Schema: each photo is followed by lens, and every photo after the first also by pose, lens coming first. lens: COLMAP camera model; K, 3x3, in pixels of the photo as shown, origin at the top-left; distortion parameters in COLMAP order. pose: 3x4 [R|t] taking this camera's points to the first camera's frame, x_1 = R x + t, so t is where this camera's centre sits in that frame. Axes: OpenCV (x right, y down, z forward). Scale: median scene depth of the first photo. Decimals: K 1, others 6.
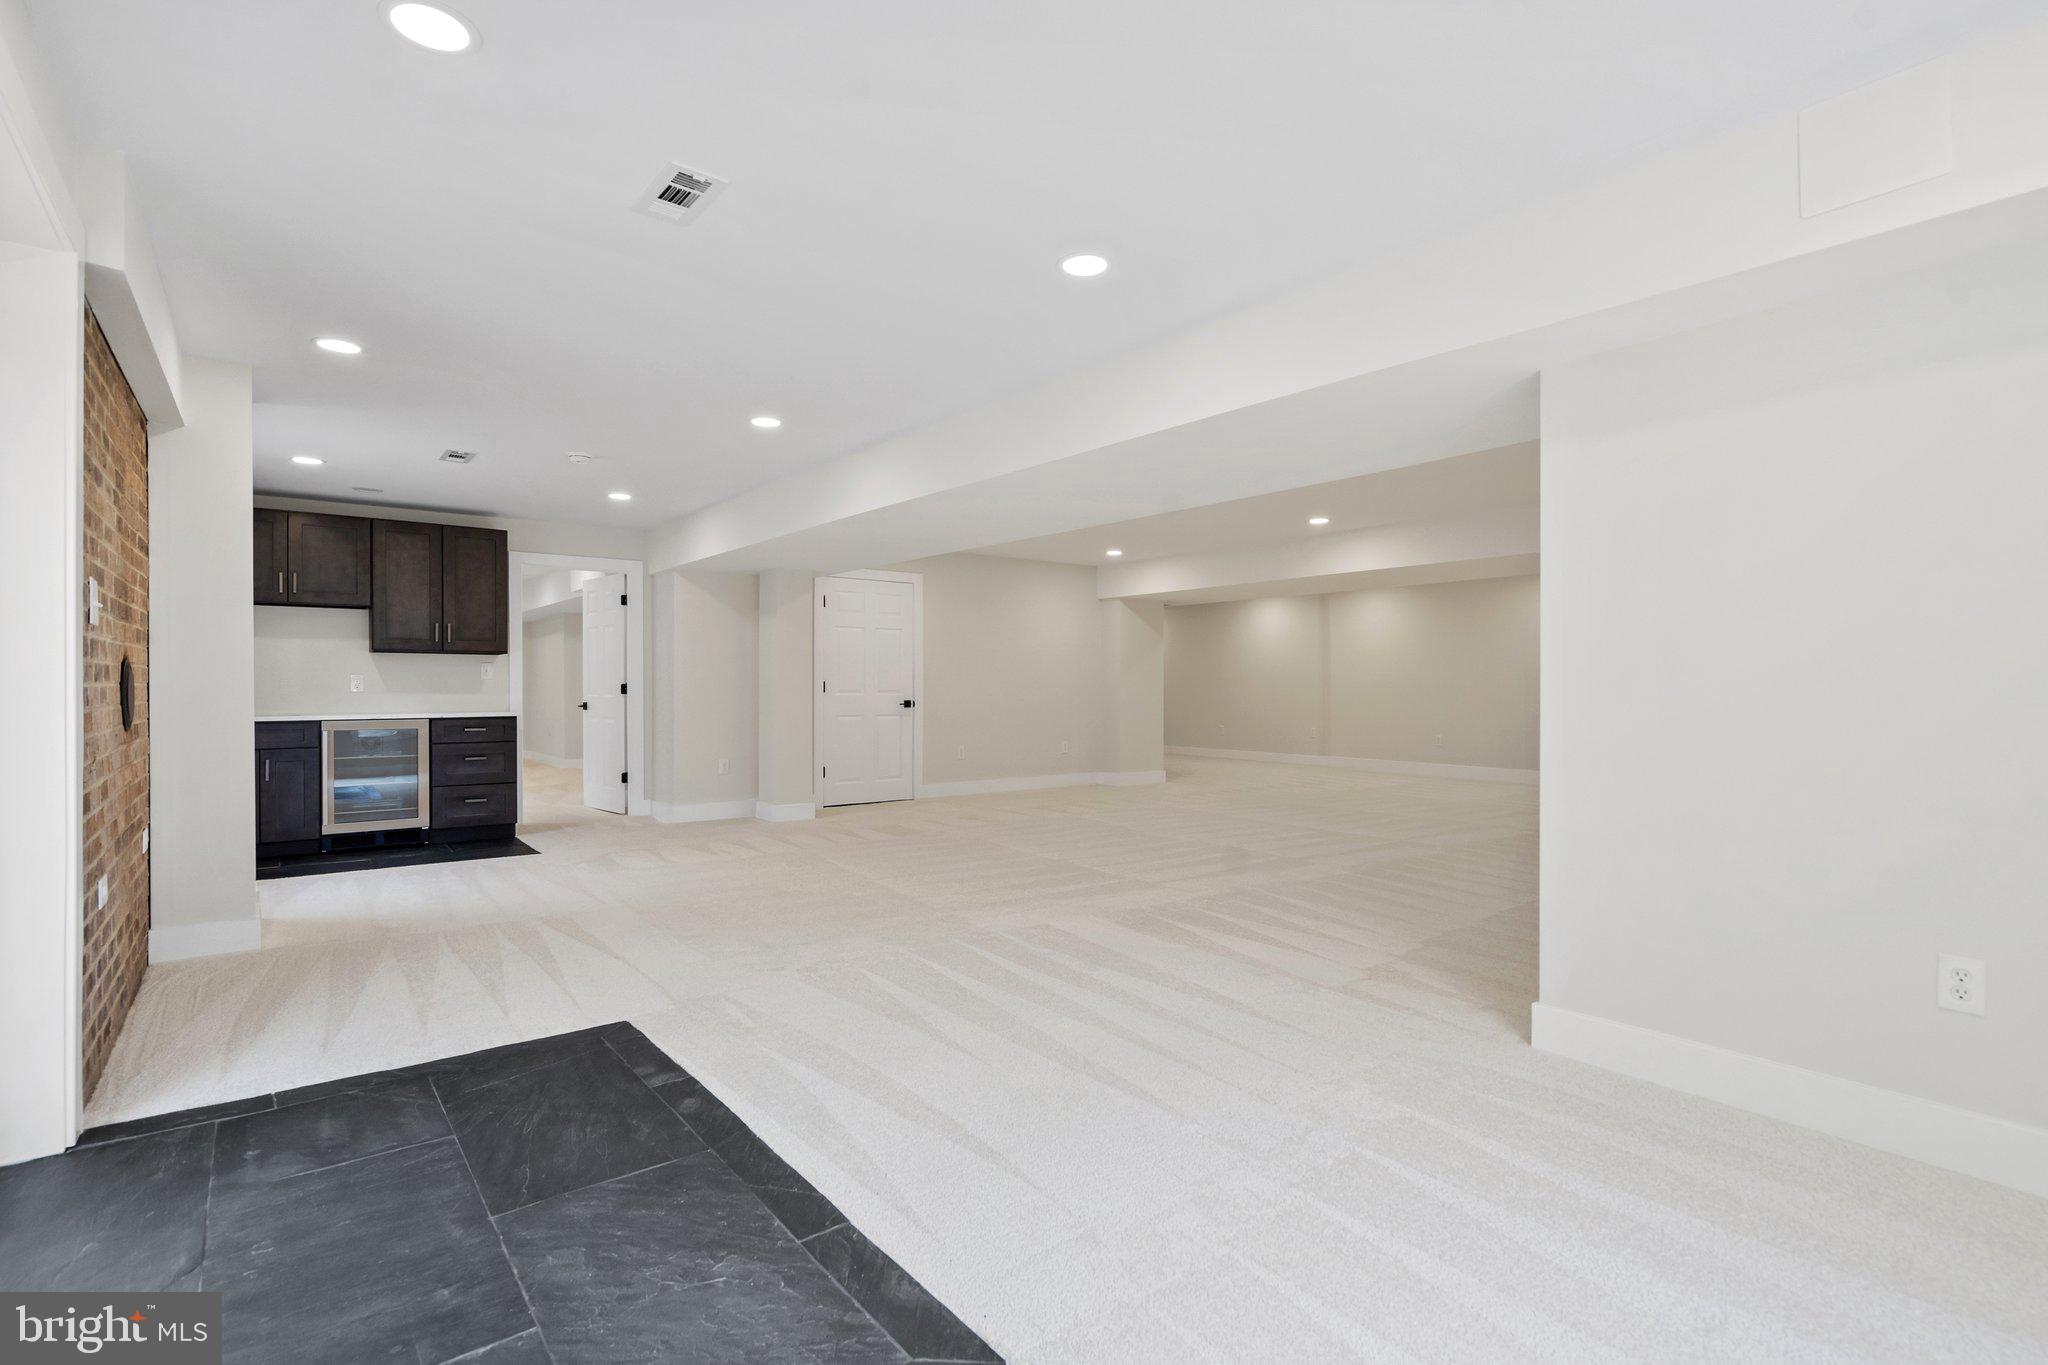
lens RADIAL K [[937.3, 0, 1018.3], [0, 937.3, 684.5], [0, 0, 1]] dist [0.002513, 0.000298]
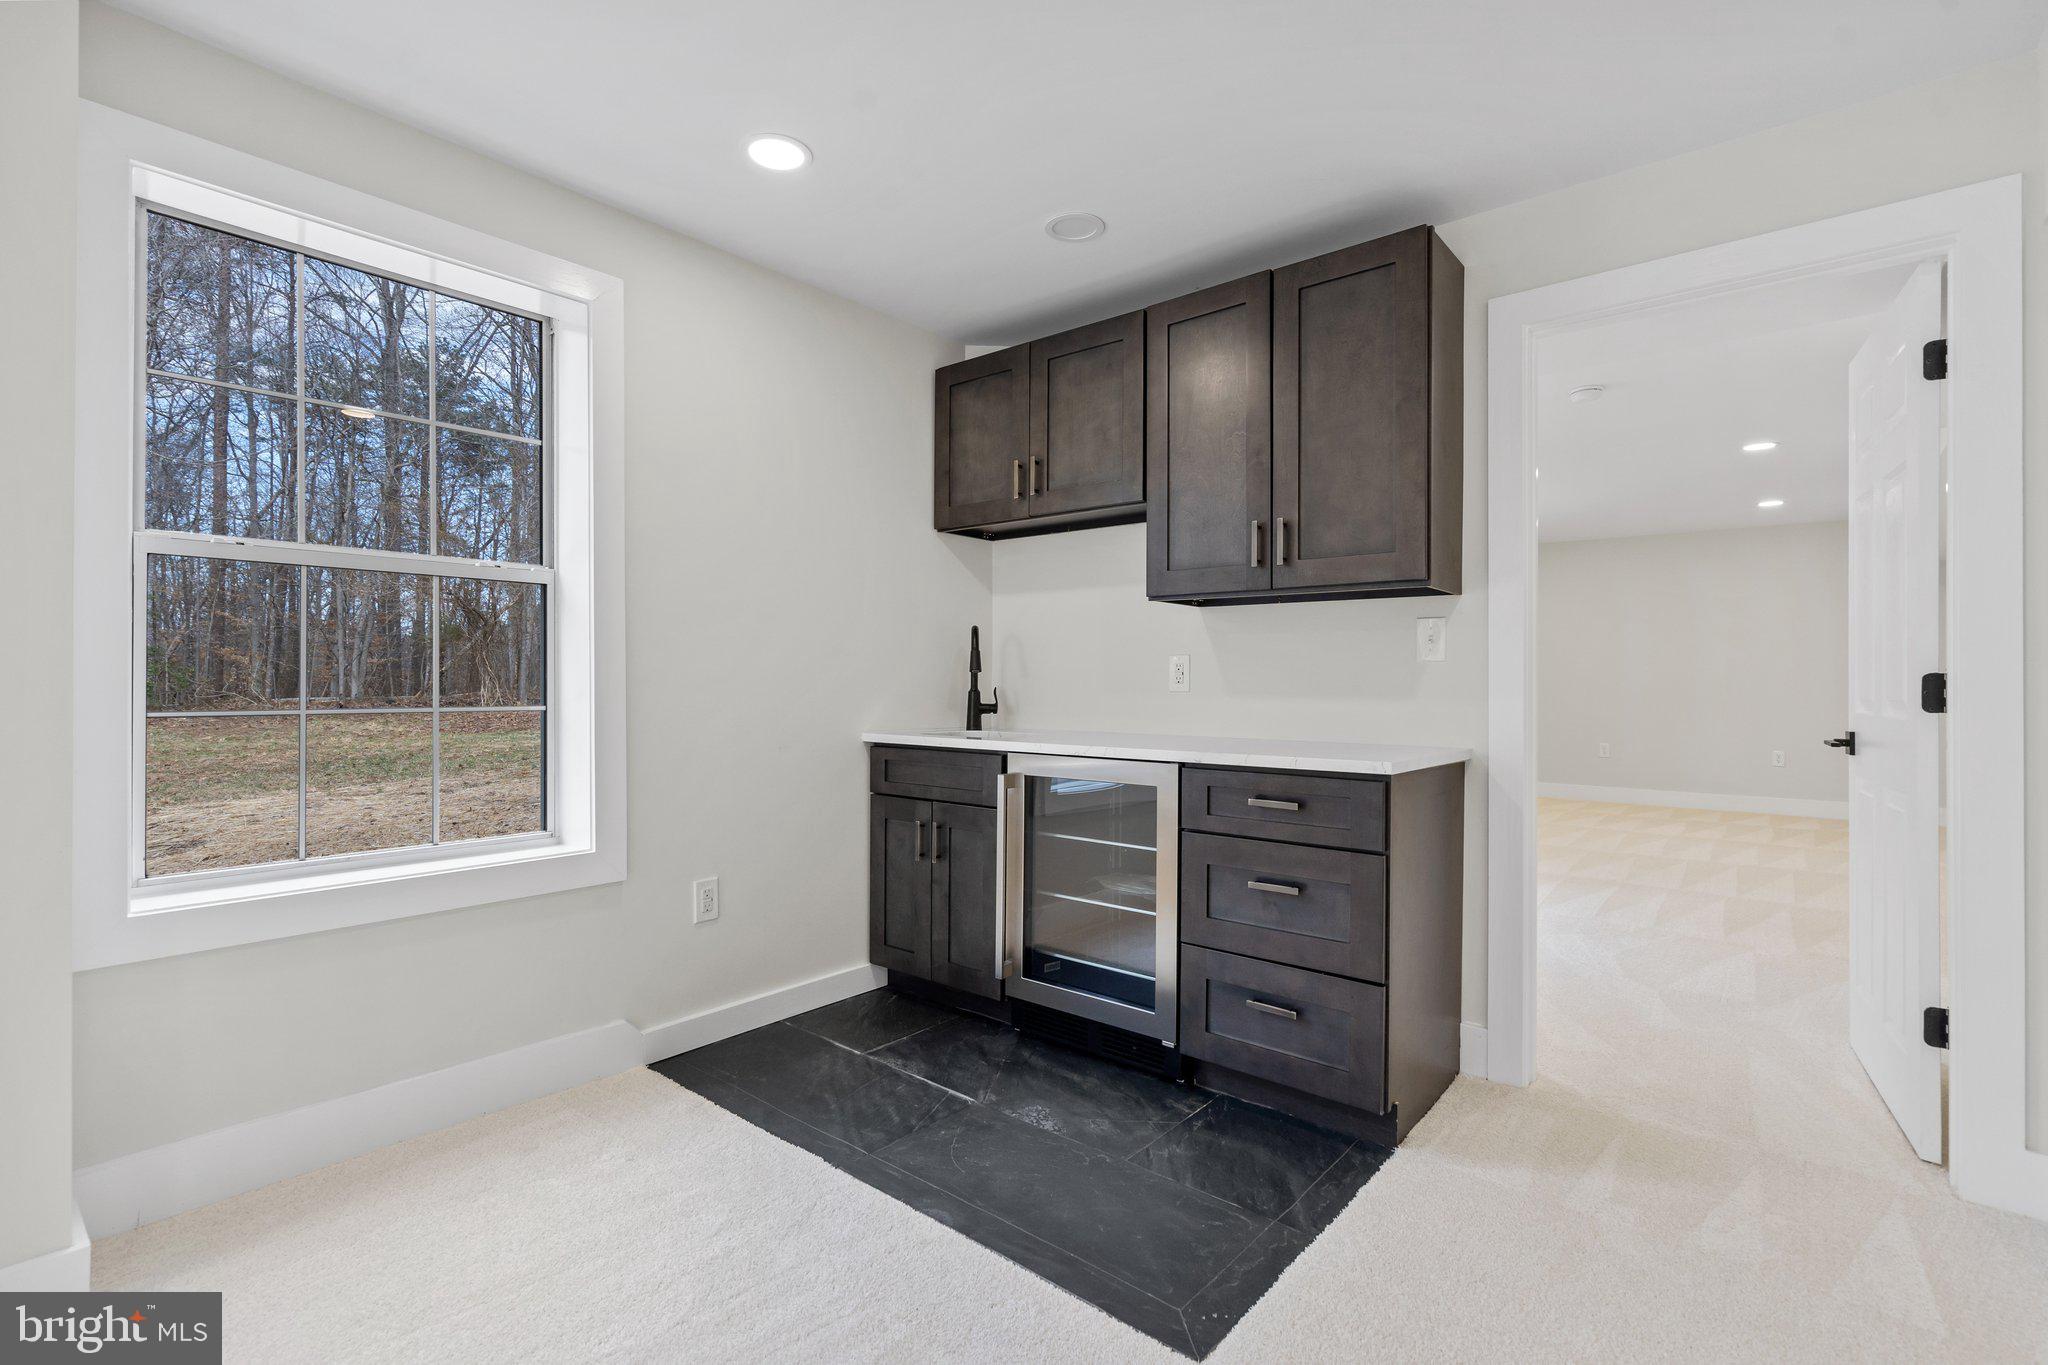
lens RADIAL K [[937.3, 0, 1014.9], [0, 937.3, 680.5], [0, 0, 1]] dist [0.002513, 0.000298]
pose [[0.192103, 0.011163, -0.981311, -0.250400], [-0.005641, 0.999931, 0.010271, -0.000982], [0.981358, 0.003562, 0.192153, 0.834259]]
